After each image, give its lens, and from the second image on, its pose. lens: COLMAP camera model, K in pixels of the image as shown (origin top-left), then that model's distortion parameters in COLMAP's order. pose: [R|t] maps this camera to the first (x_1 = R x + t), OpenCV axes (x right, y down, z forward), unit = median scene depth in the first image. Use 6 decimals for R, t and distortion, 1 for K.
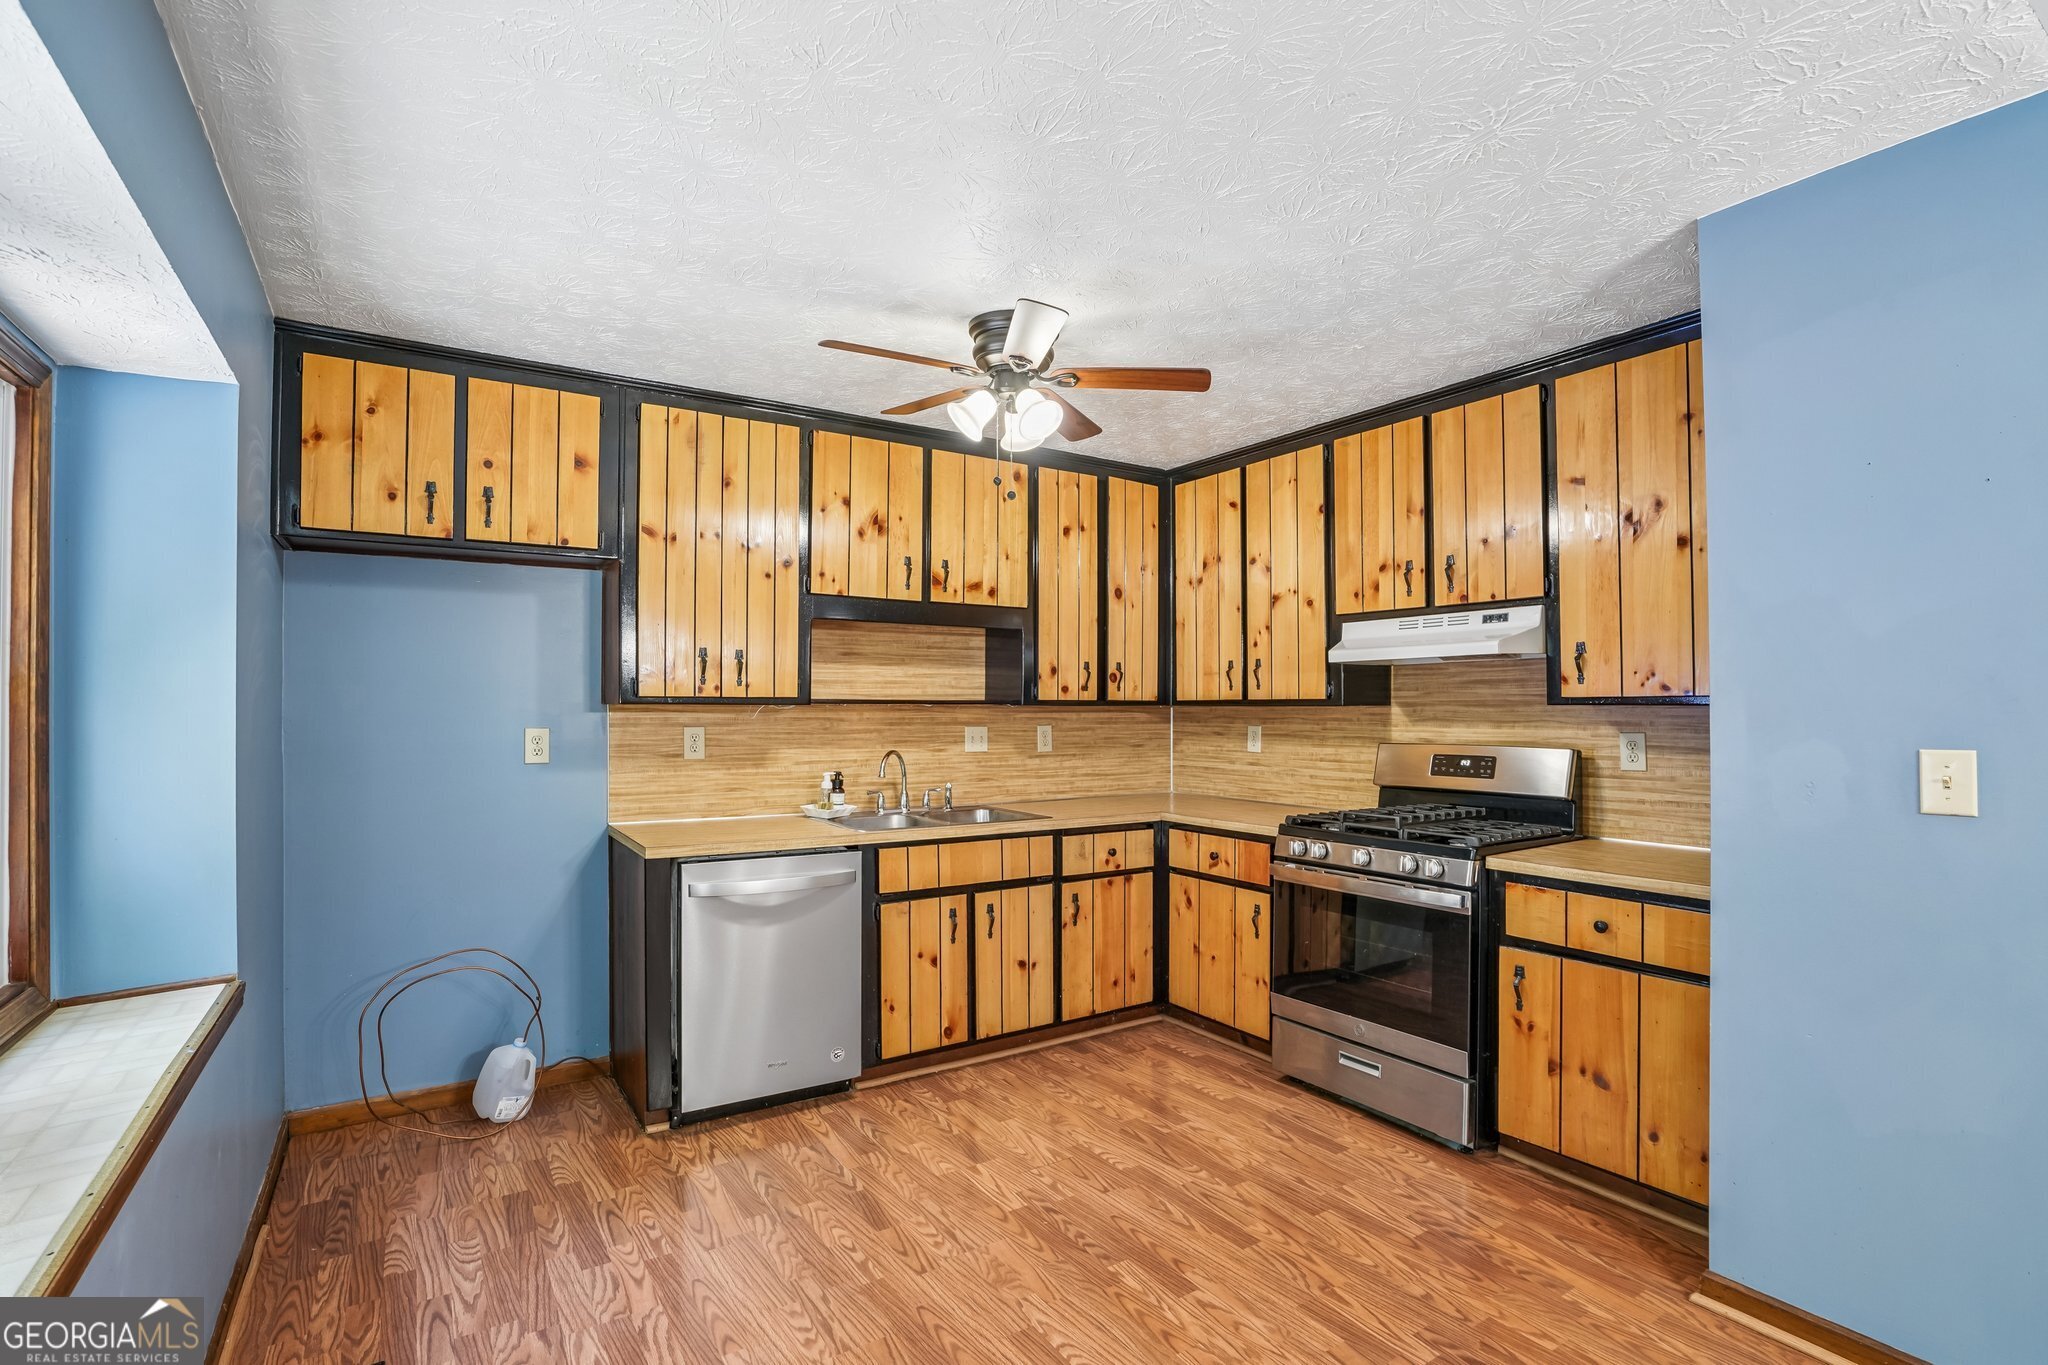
lens RADIAL K [[965.6, 0, 994.2], [0, 965.6, 703.0], [0, 0, 1]] dist [-0.044851, 0.016448]
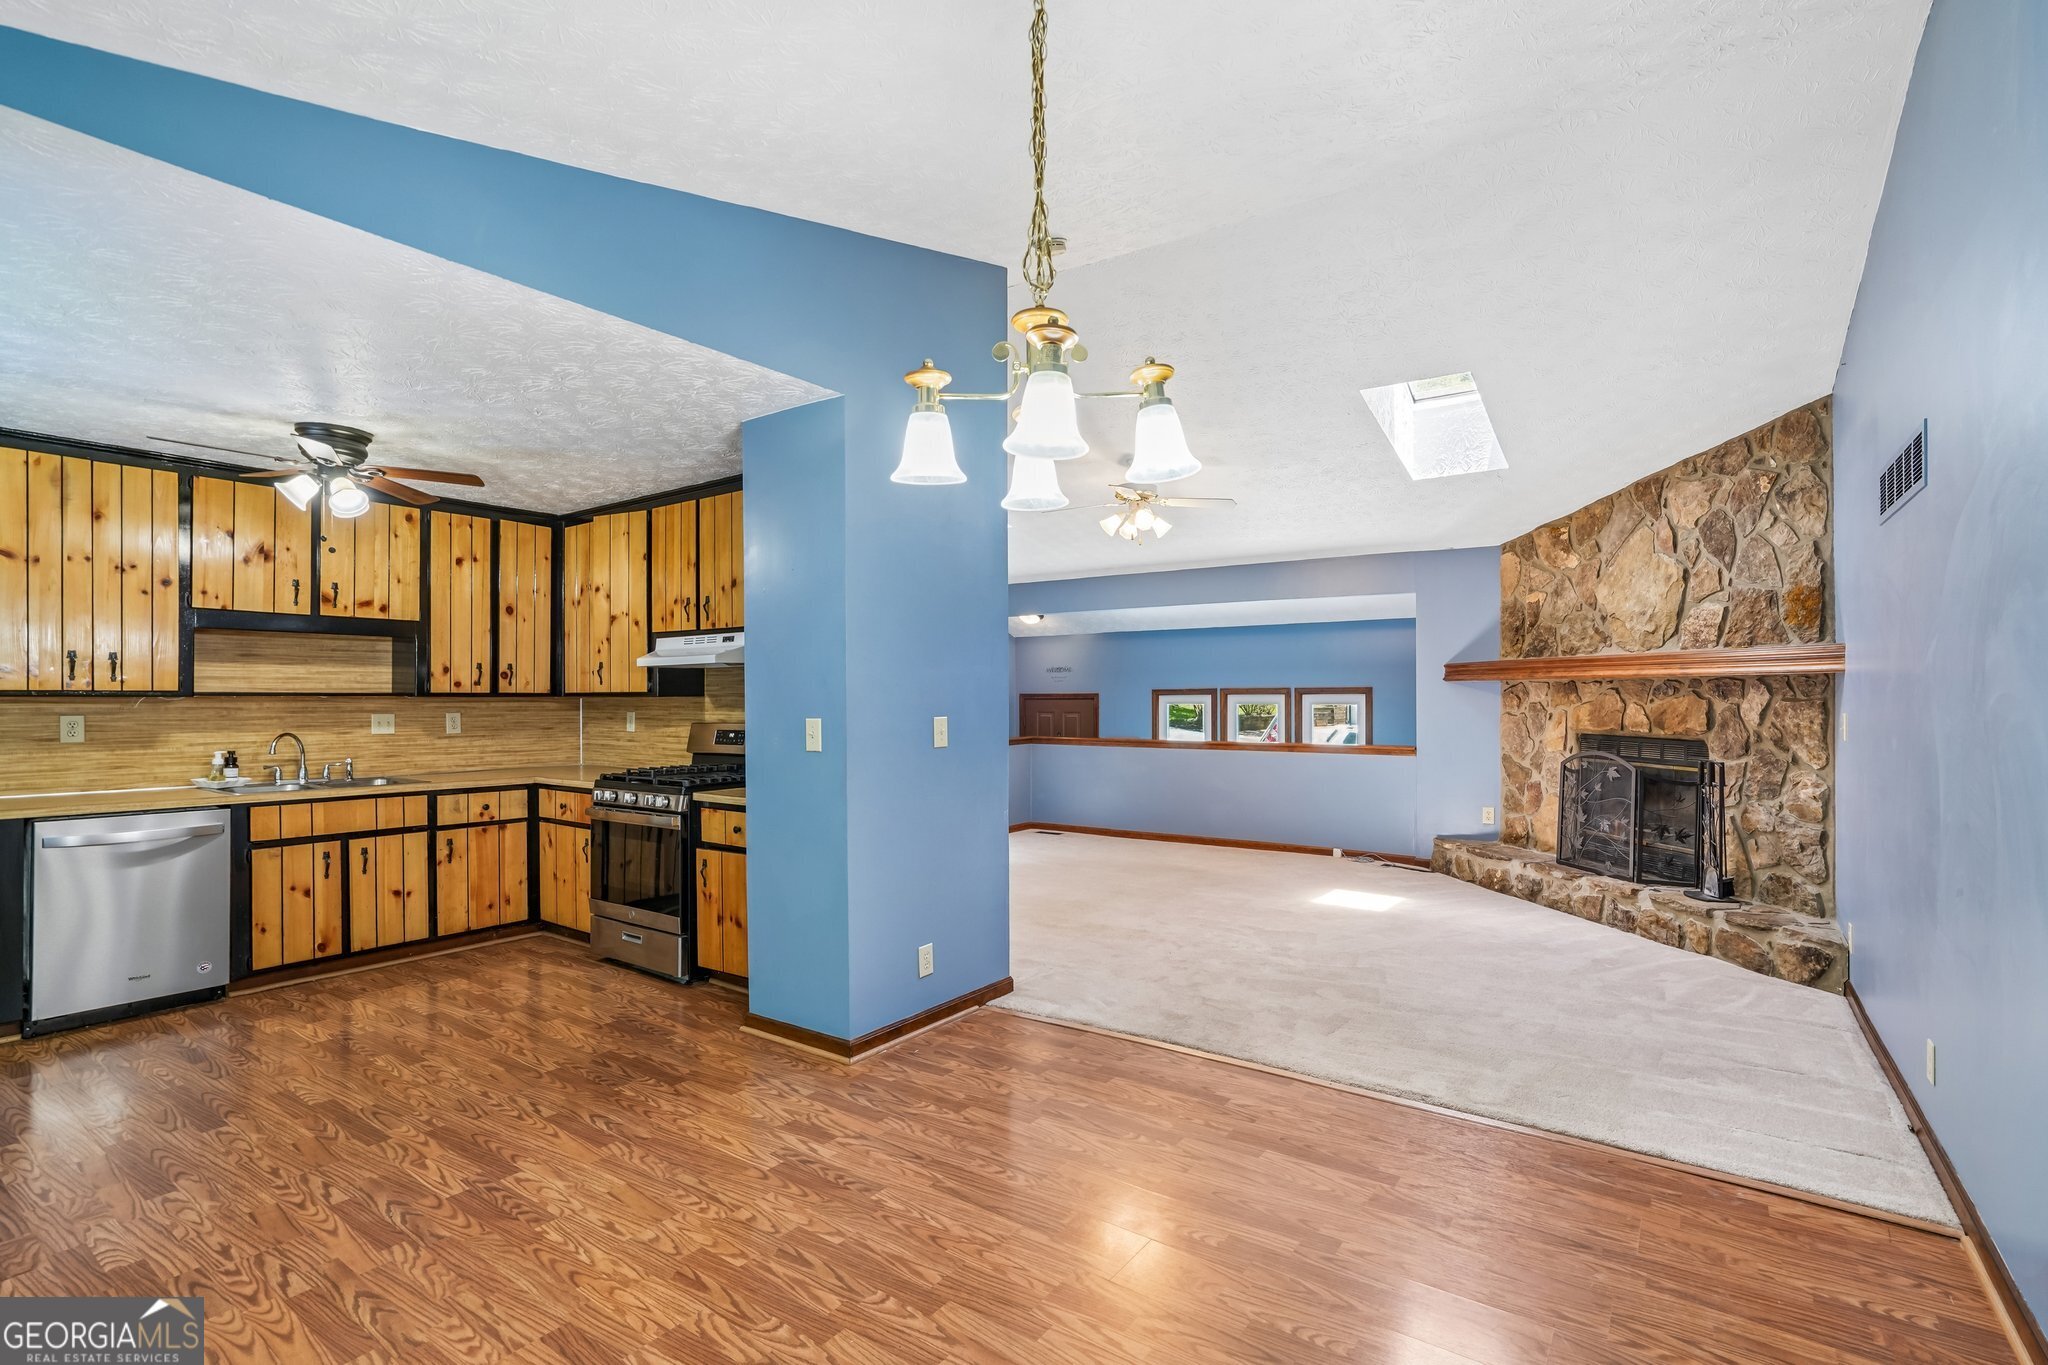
lens RADIAL K [[965.6, 0, 1041.3], [0, 965.6, 701.2], [0, 0, 1]] dist [-0.044851, 0.016448]
pose [[0.921494, -0.003106, 0.388380, 0.363205], [0.000496, 0.999977, 0.006821, 0.000139], [-0.388392, -0.006093, 0.921474, -0.572445]]
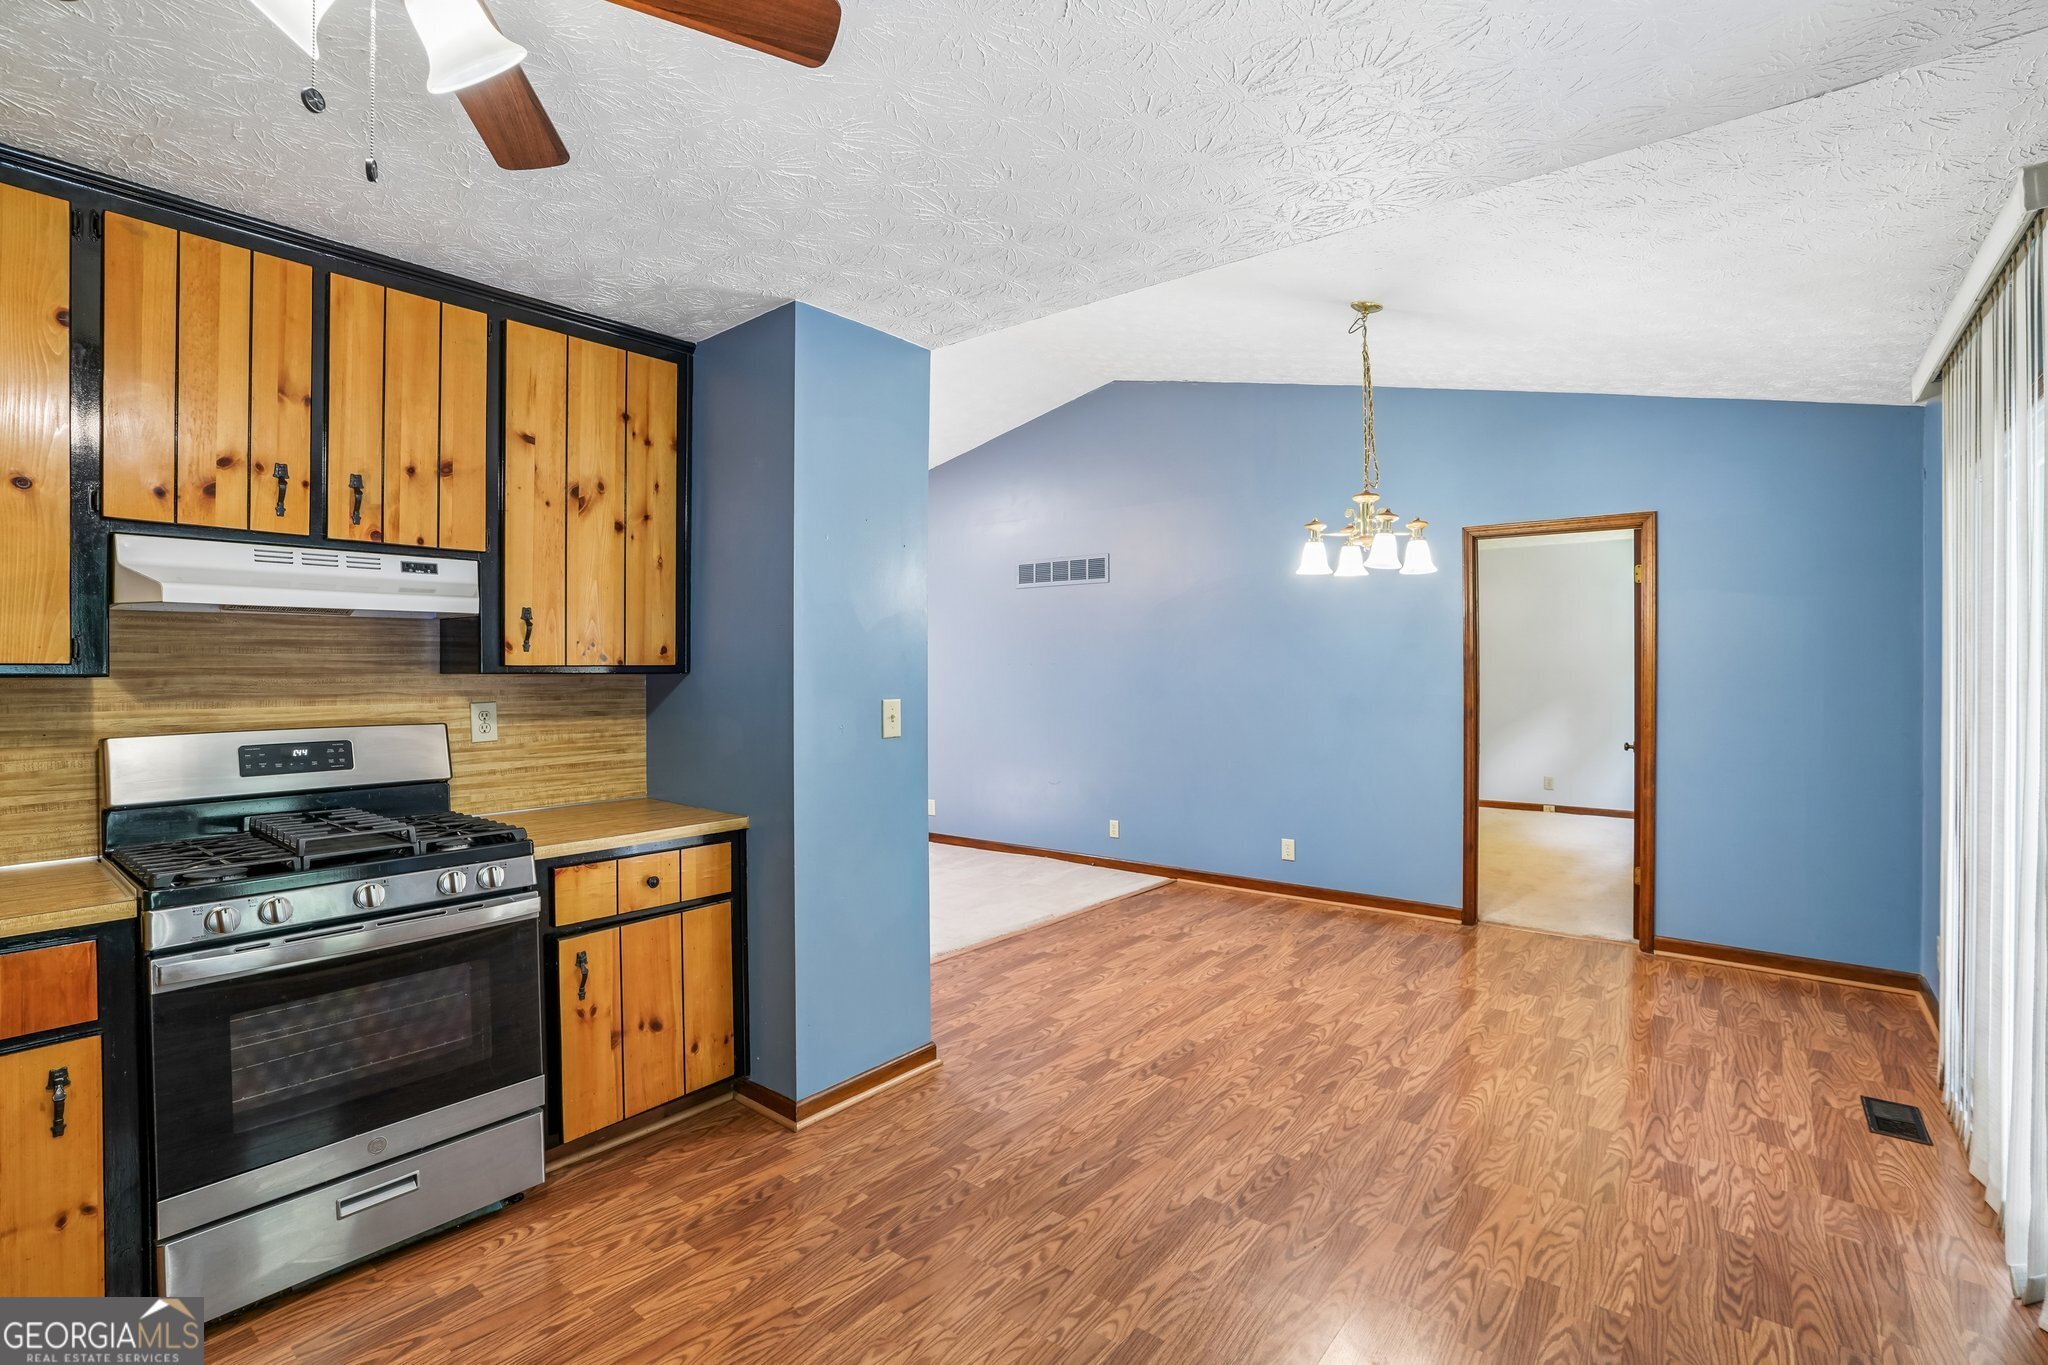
lens RADIAL K [[965.6, 0, 1025.7], [0, 965.6, 672.2], [0, 0, 1]] dist [-0.044851, 0.016448]
pose [[-0.345997, -0.002696, 0.938232, -0.388755], [-0.003830, 0.999992, 0.001461, -0.002632], [-0.938228, -0.003088, -0.346005, 0.740434]]
